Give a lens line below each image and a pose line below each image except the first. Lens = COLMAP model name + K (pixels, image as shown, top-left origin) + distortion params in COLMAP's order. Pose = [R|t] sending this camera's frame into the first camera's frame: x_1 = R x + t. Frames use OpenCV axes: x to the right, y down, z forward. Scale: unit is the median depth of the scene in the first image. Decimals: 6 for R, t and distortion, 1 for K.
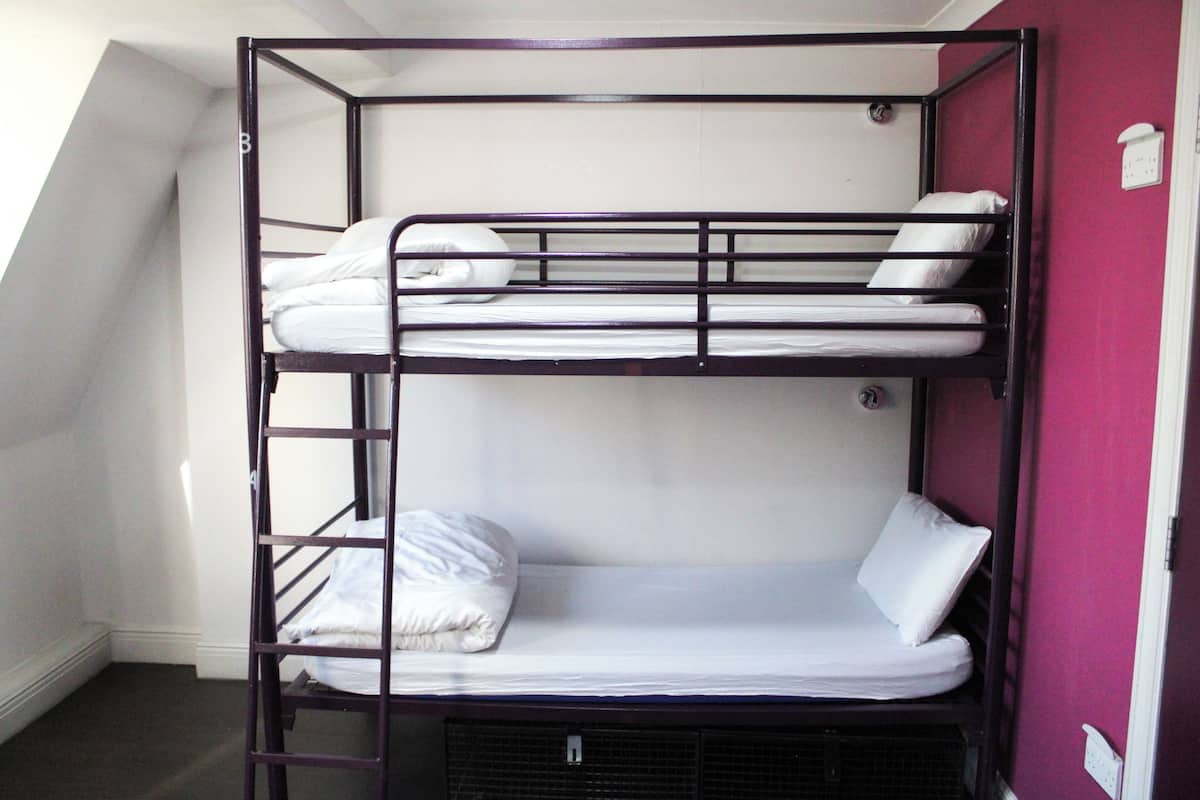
lens RADIAL K [[992.9, 0, 600.0], [0, 992.9, 400.0], [0, 0, 1]] dist [-0.119628, 0.171434]
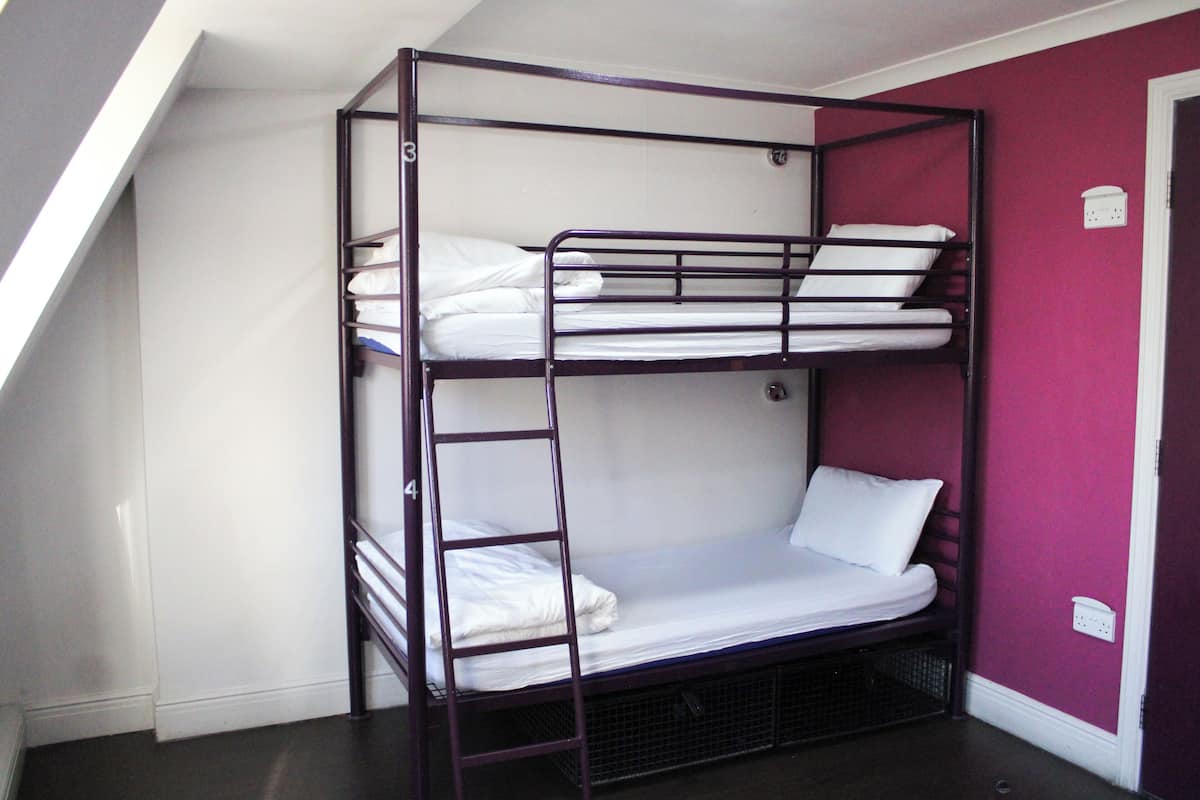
lens RADIAL K [[1010.8, 0, 600.0], [0, 1010.8, 400.0], [0, 0, 1]] dist [-0.053704, 0.010409]
pose [[0.884563, -0.047028, 0.464045, -0.660333], [0.060671, 0.998052, -0.014503, 0.017546], [-0.462459, 0.040982, 0.885693, 0.004574]]
